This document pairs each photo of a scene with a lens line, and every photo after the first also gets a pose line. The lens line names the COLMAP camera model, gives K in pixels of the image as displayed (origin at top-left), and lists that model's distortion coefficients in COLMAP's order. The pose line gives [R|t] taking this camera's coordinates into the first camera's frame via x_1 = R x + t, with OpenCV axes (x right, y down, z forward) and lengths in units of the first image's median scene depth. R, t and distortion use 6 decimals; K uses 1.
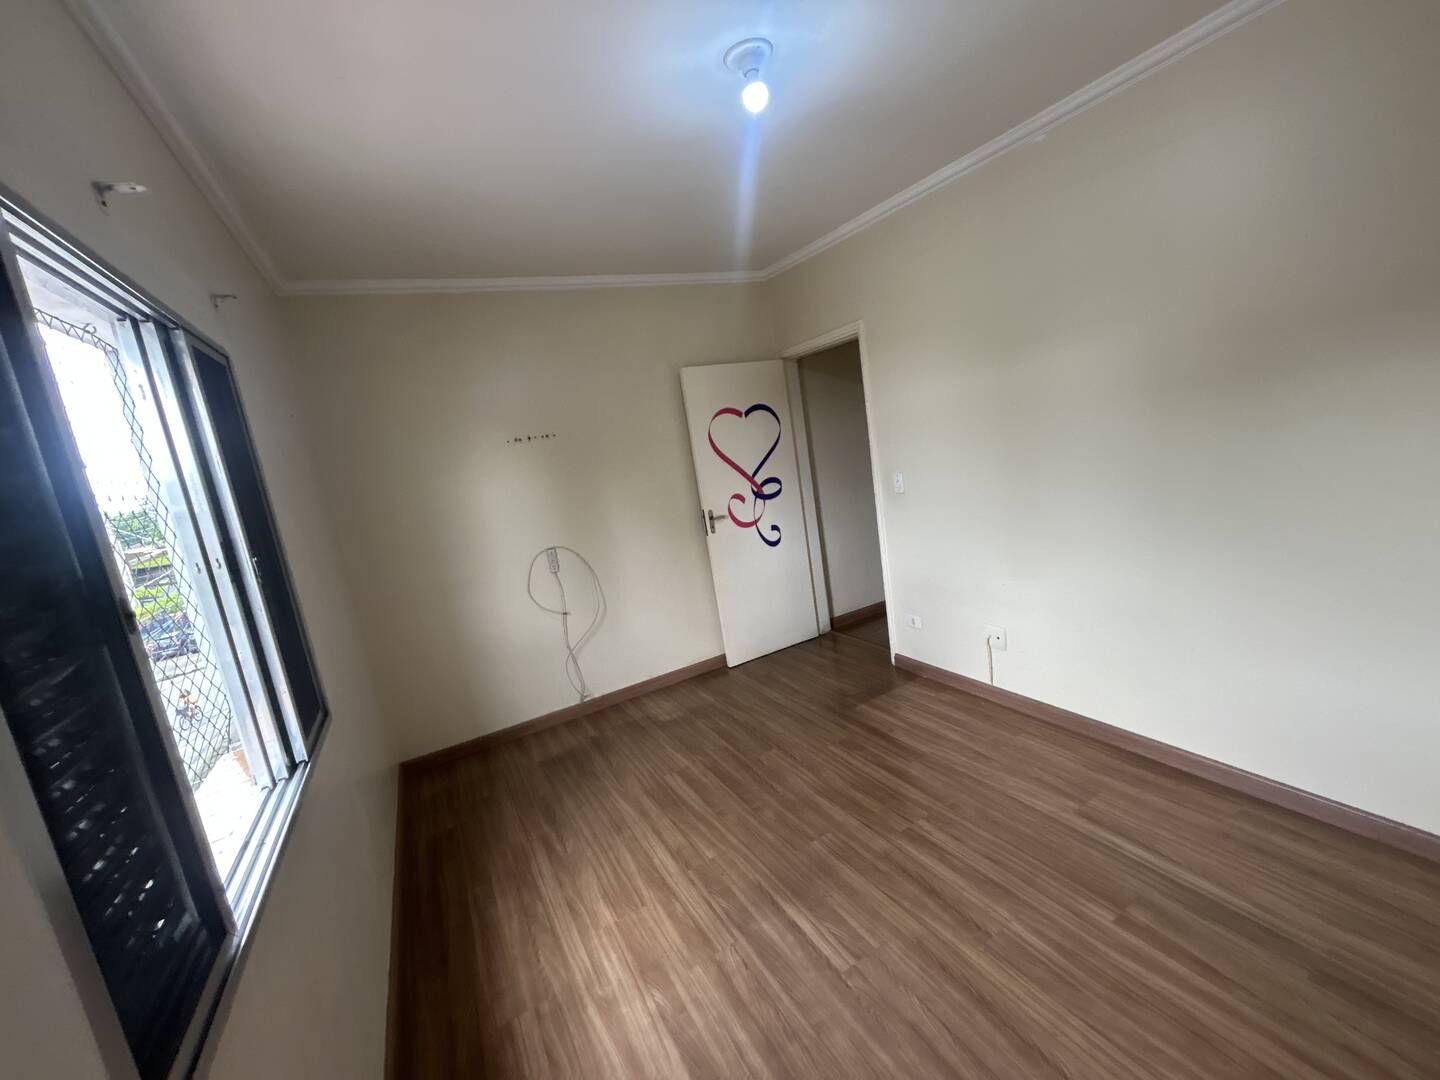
lens RADIAL K [[584.7, 0, 721.1], [0, 584.7, 536.3], [0, 0, 1]] dist [0.000184, 0.000054]
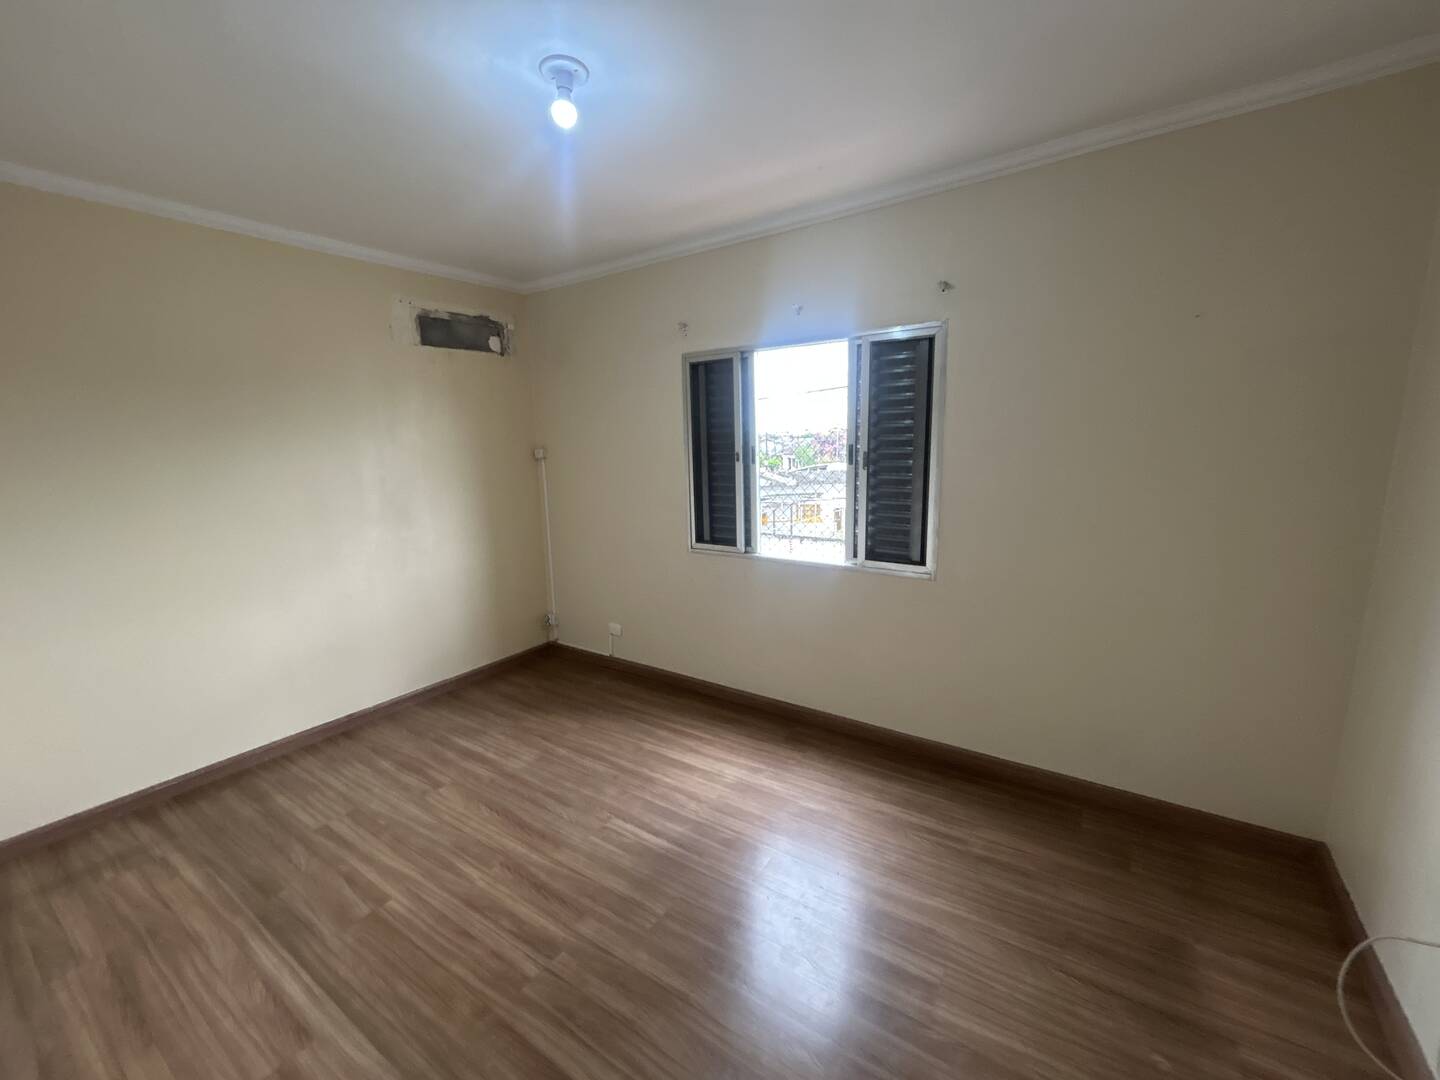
lens RADIAL K [[584.7, 0, 718.1], [0, 584.7, 542.8], [0, 0, 1]] dist [0.000184, 0.000054]
pose [[-0.875927, 0.245870, -0.415089, 0.320443], [0.078317, 0.921444, 0.380535, -0.311828], [0.476044, 0.300813, -0.826374, 1.629421]]
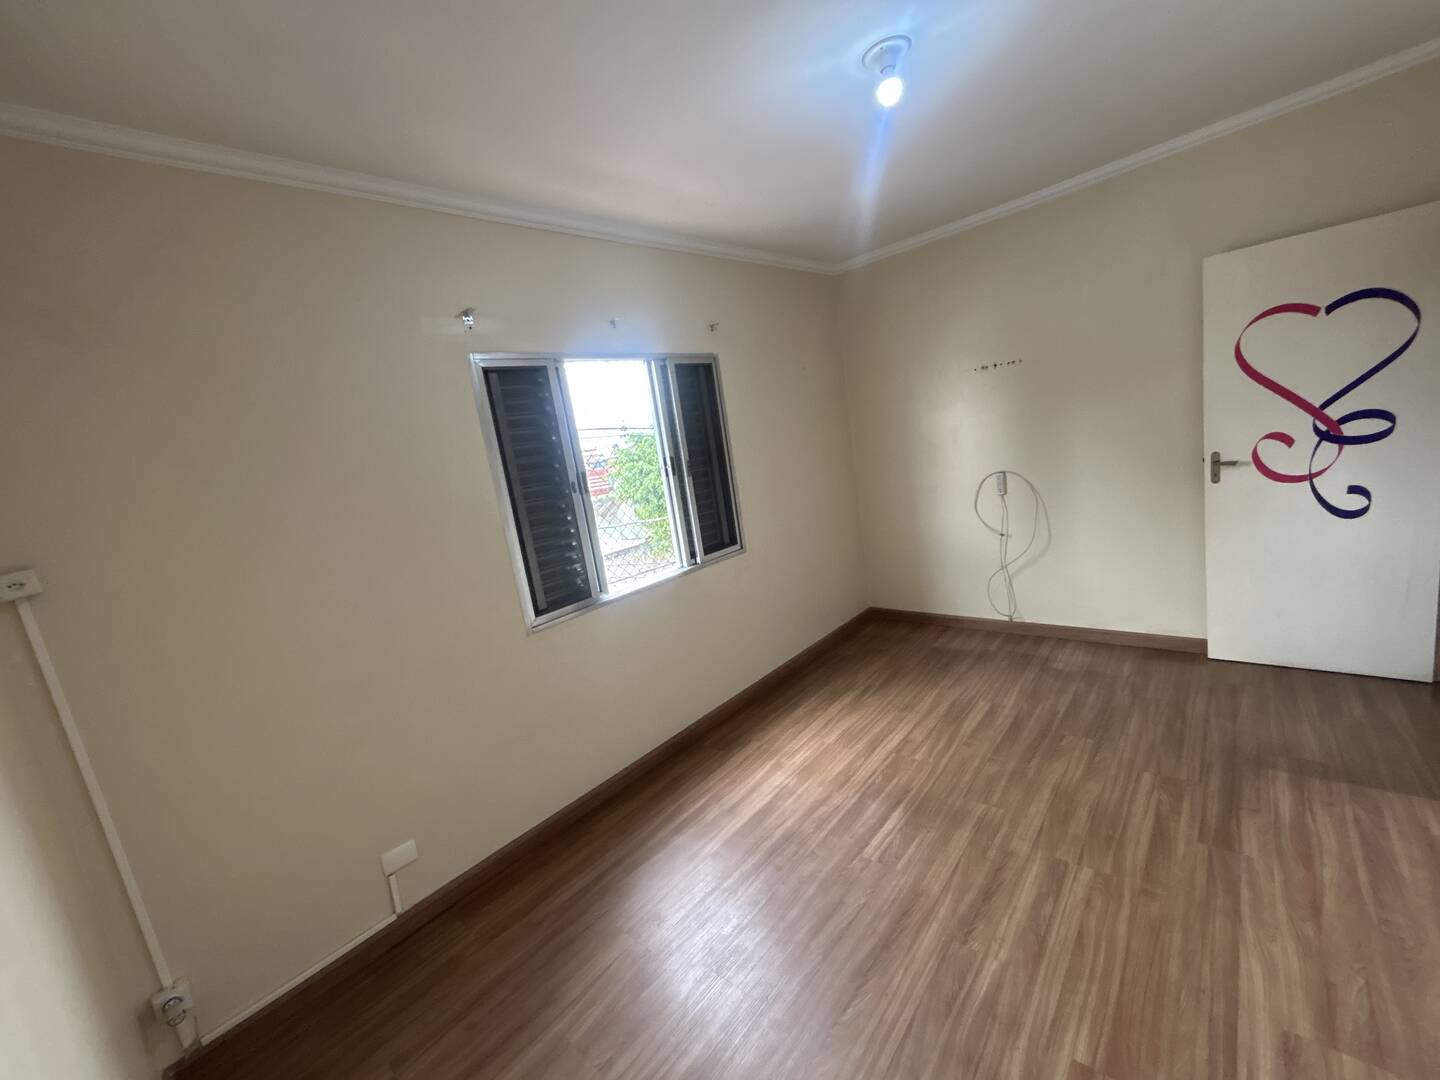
lens RADIAL K [[584.7, 0, 719.5], [0, 584.7, 542.7], [0, 0, 1]] dist [0.000184, 0.000054]
pose [[0.354925, 0.260335, -0.897916, 0.813955], [-0.054233, 0.964562, 0.258221, -0.162295], [0.933320, -0.042952, 0.356466, 0.229833]]
